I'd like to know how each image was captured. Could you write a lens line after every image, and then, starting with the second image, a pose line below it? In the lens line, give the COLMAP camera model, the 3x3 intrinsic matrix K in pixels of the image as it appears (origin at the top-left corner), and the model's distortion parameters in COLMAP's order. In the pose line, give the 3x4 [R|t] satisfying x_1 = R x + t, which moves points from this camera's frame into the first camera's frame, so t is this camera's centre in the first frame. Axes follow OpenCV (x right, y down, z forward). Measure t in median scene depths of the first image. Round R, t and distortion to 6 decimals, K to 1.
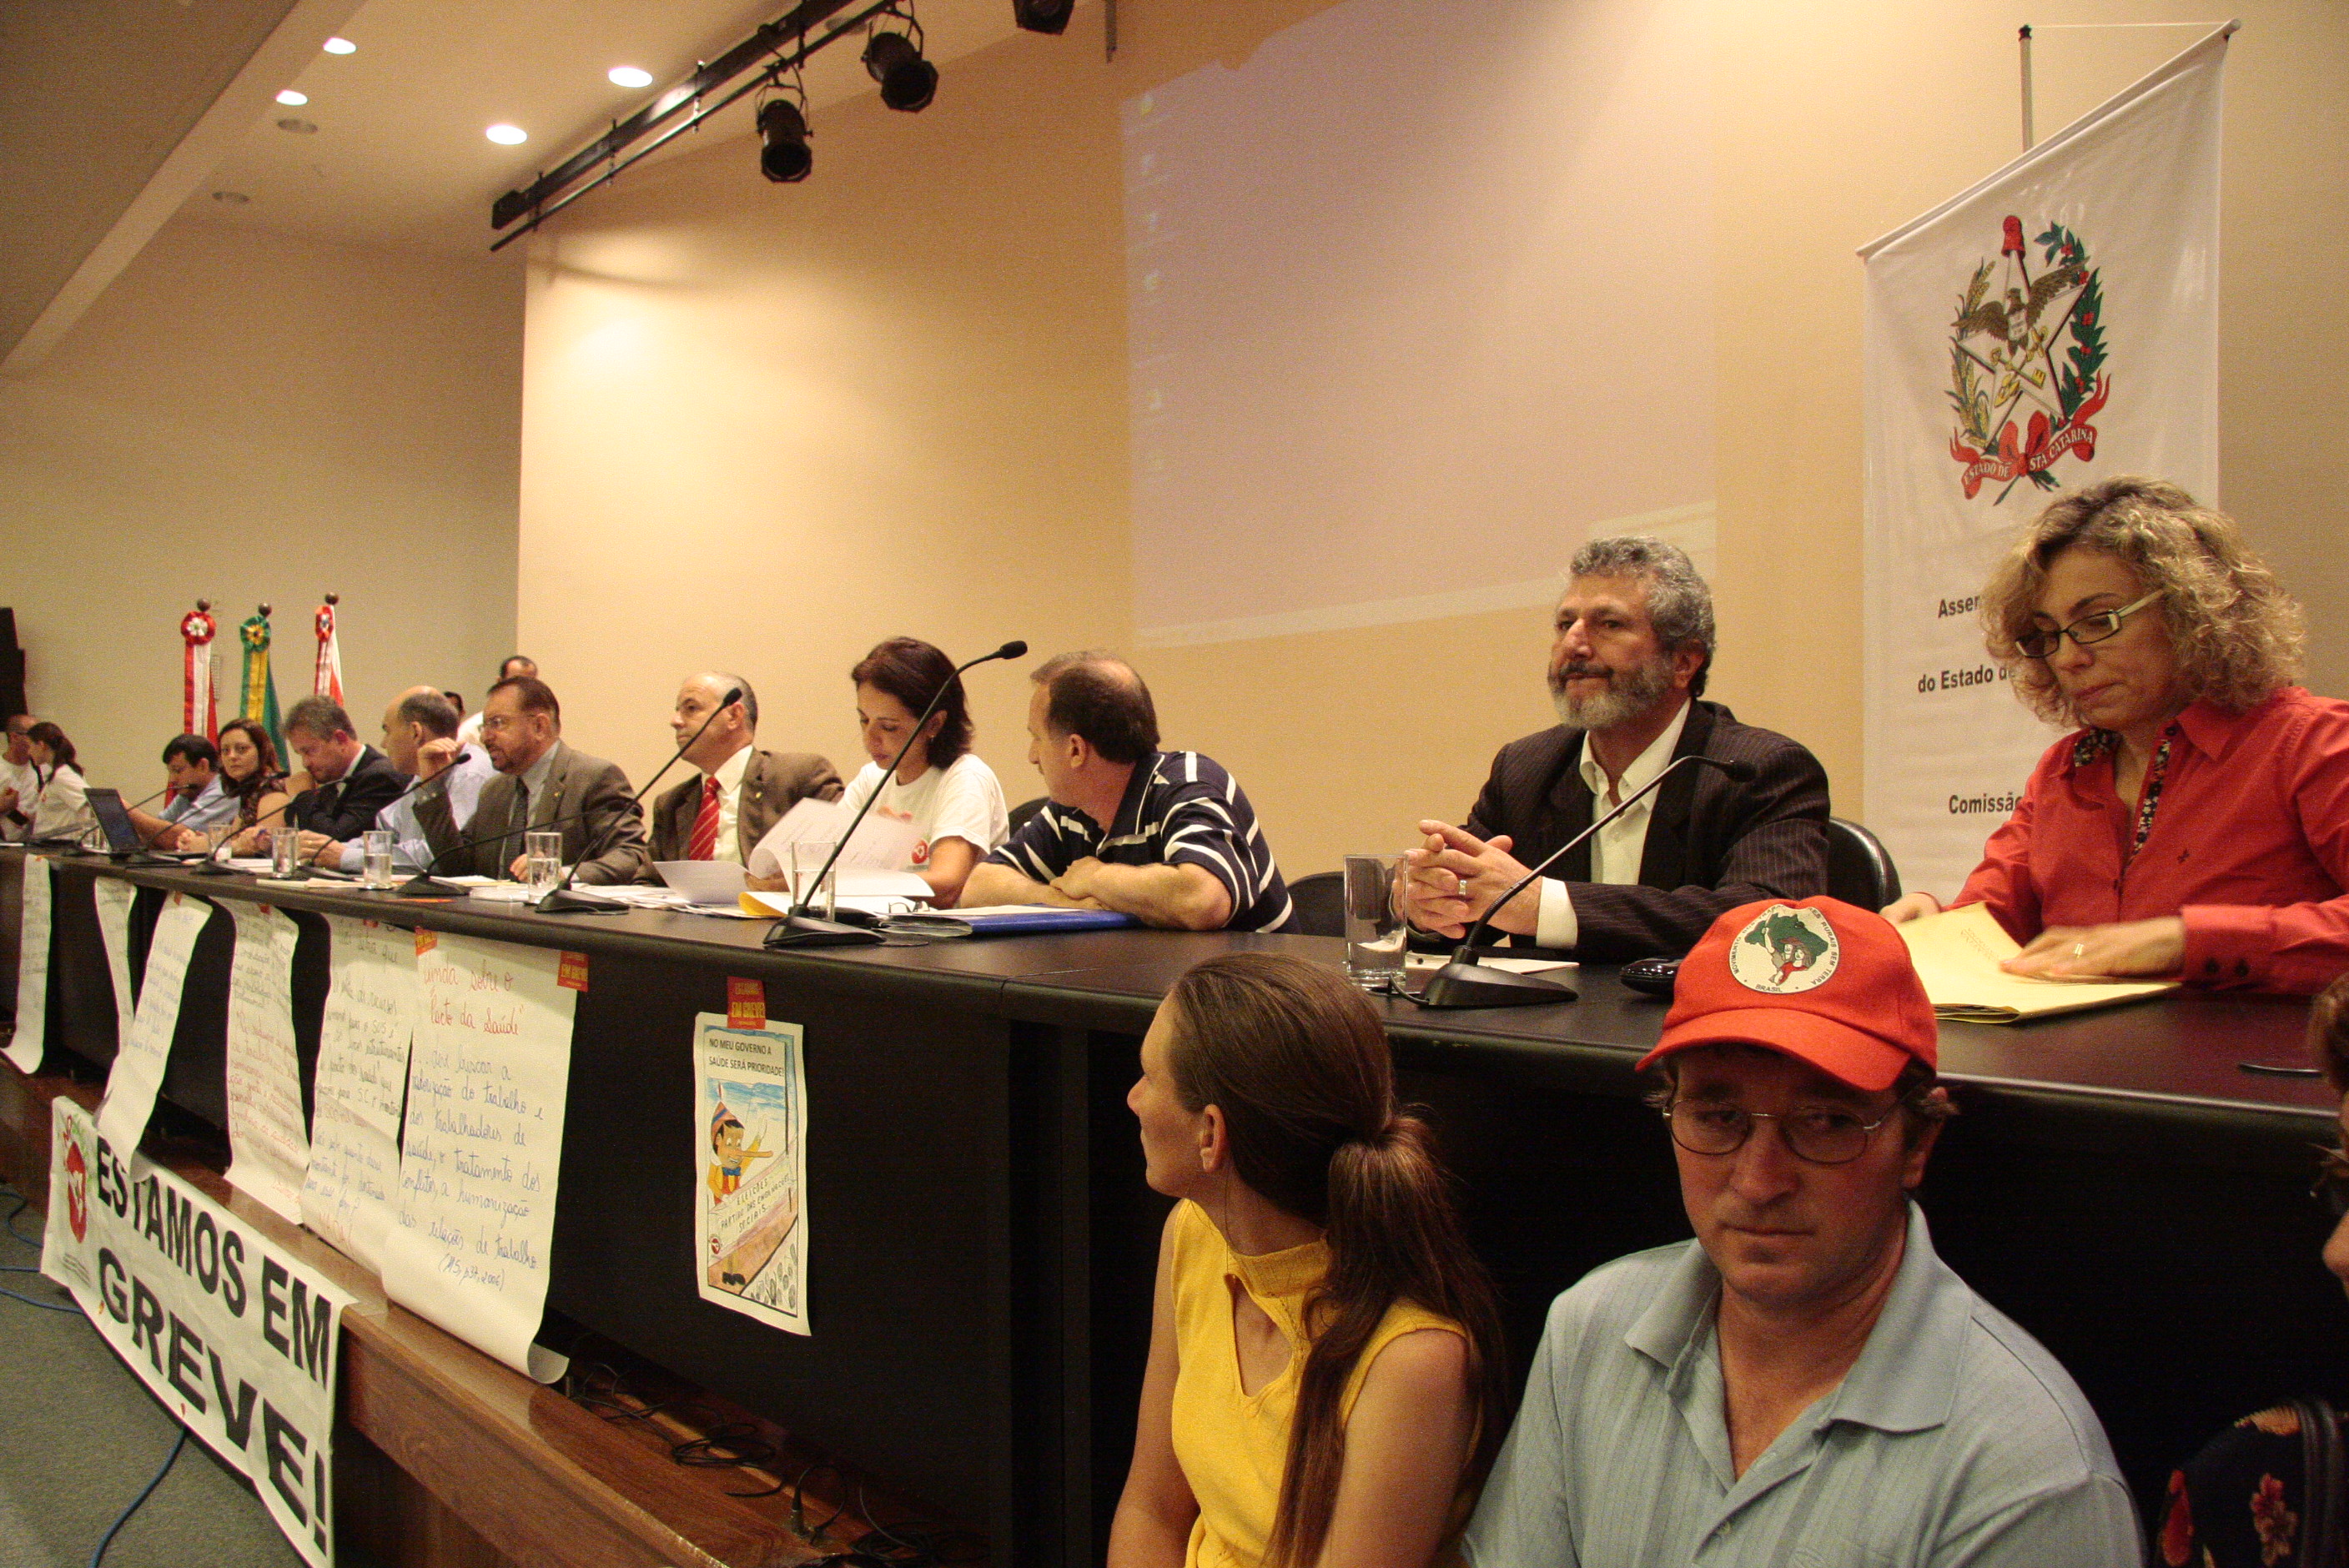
lens RADIAL K [[1868.9, 0, 1187.4], [0, 1868.9, 765.4], [0, 0, 1]] dist [-0.002477, 0.007330]
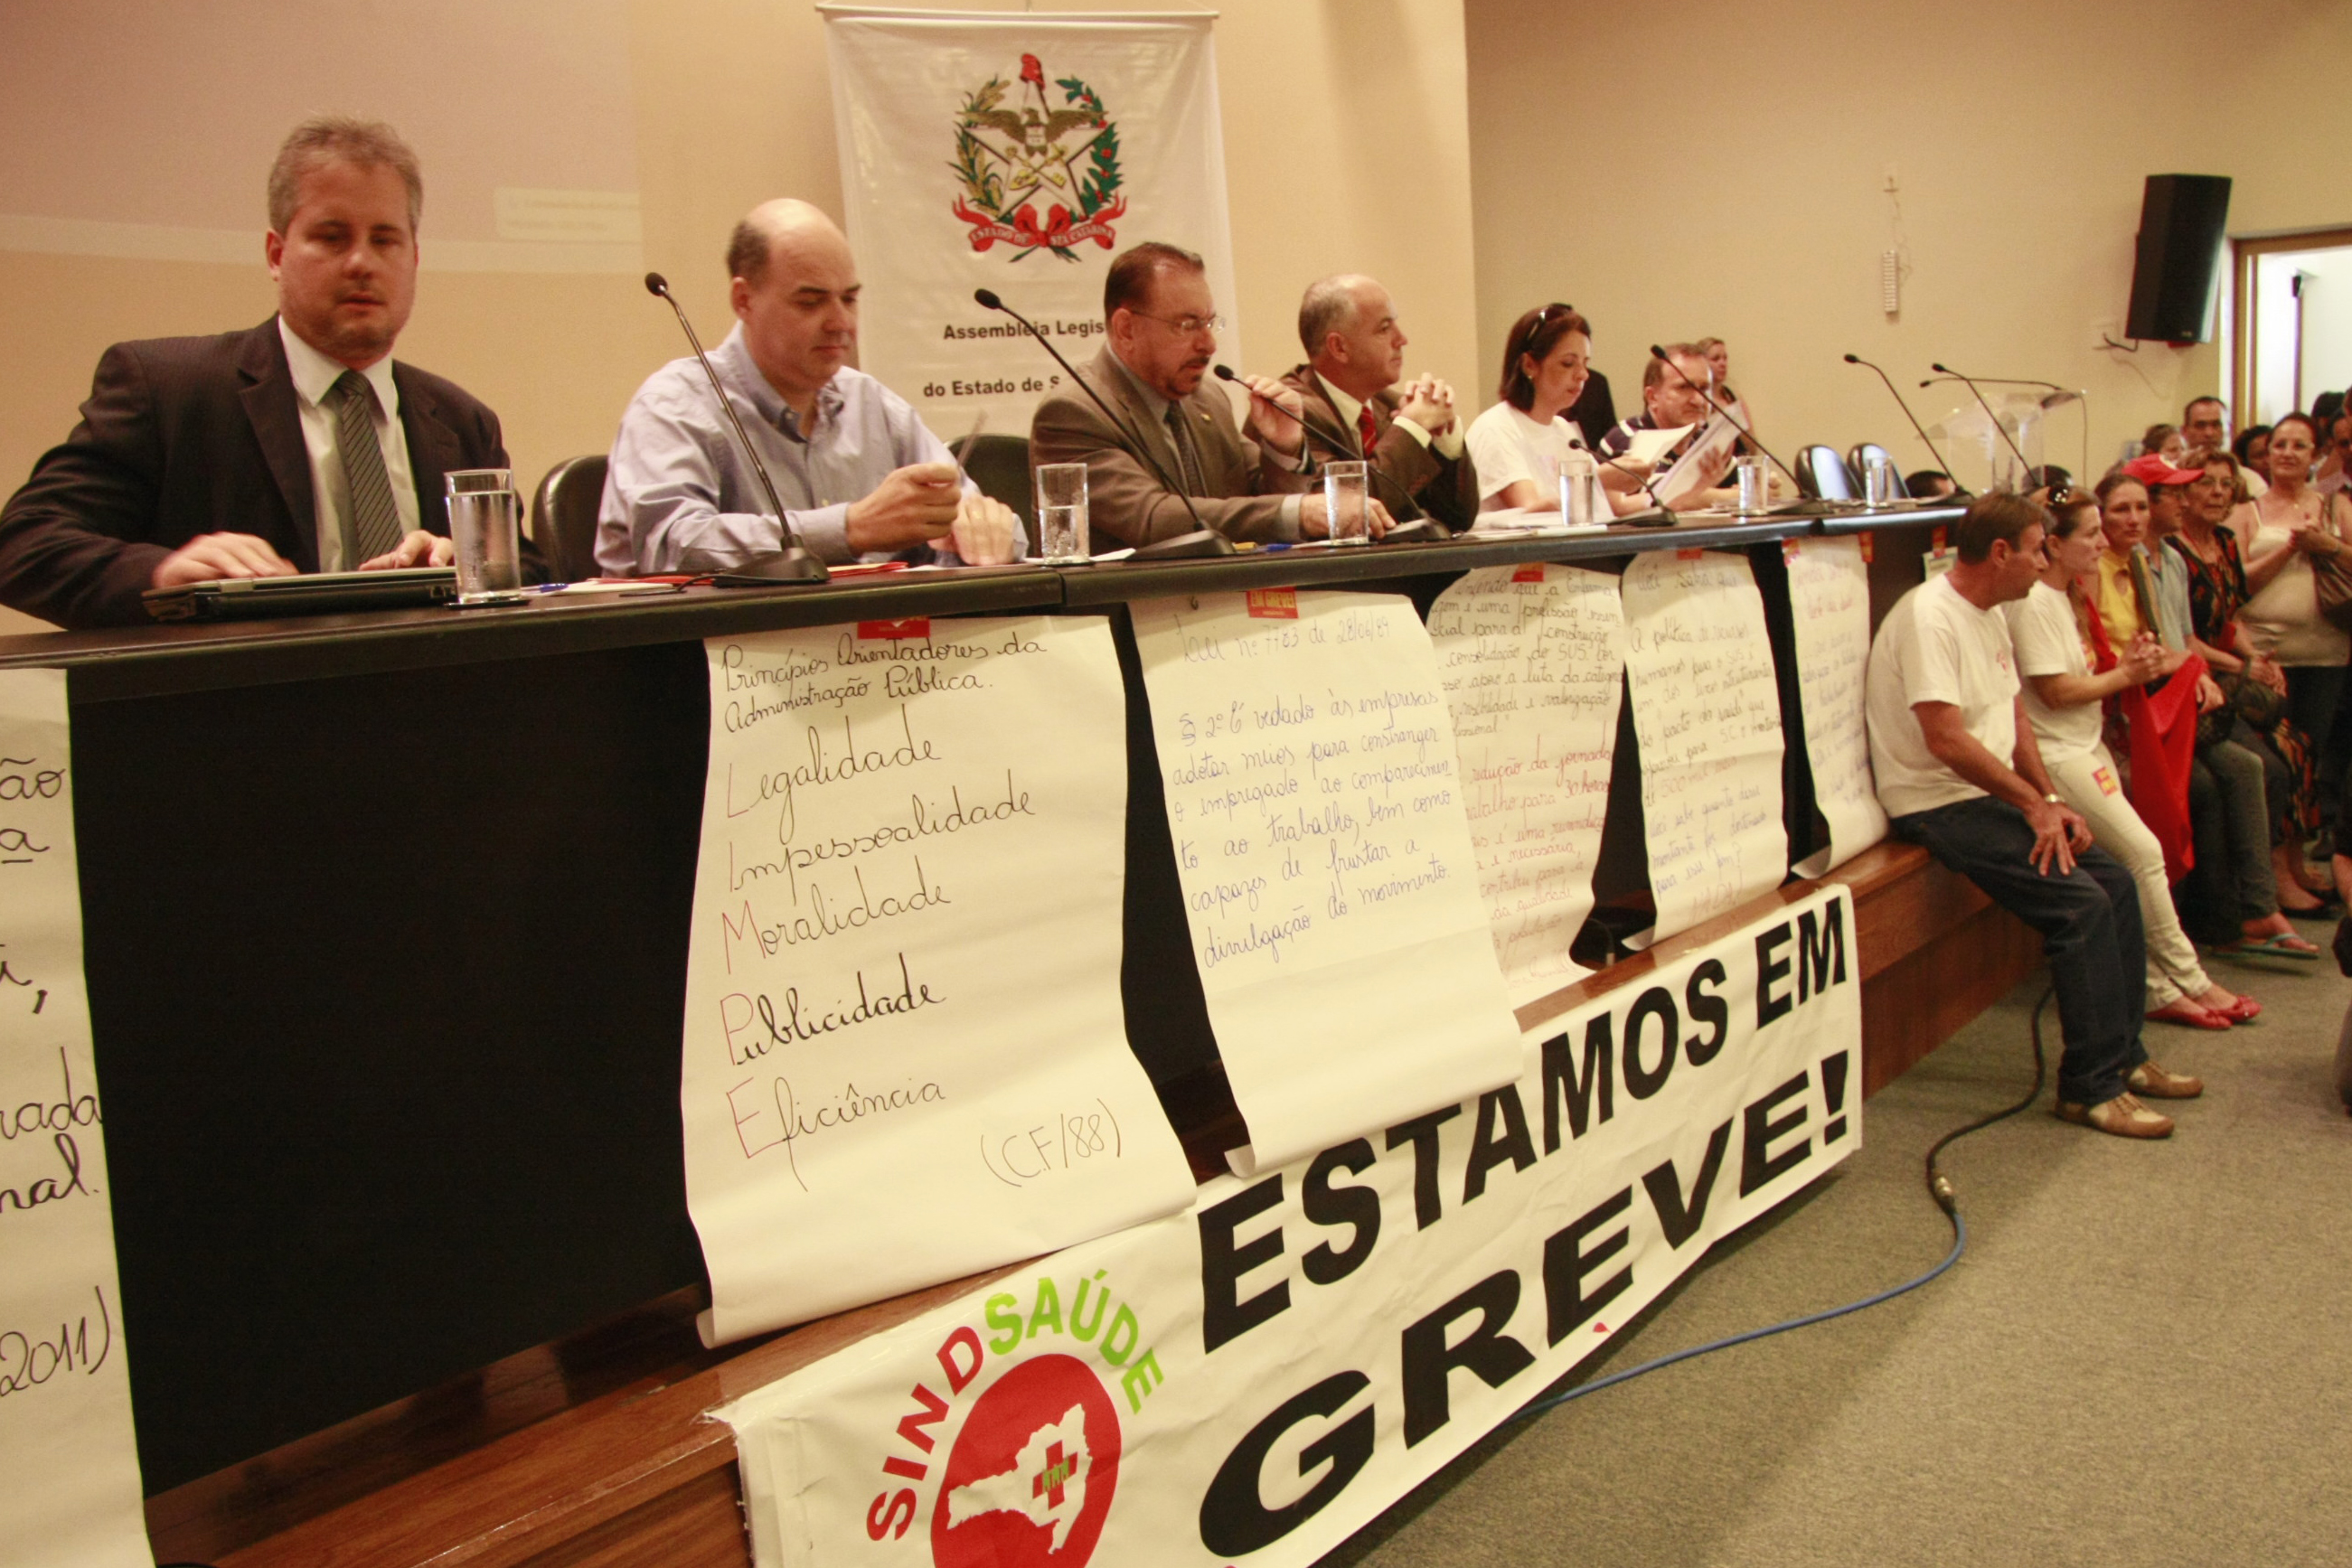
lens RADIAL K [[2133.9, 0, 1182.7], [0, 2133.9, 783.7], [0, 0, 1]] dist [-0.041827, 0.000000]
pose [[-0.212627, -0.111994, 0.970694, -1.181728], [0.020667, 0.992672, 0.119057, 0.058482], [-0.976915, 0.045376, -0.208754, 1.251733]]
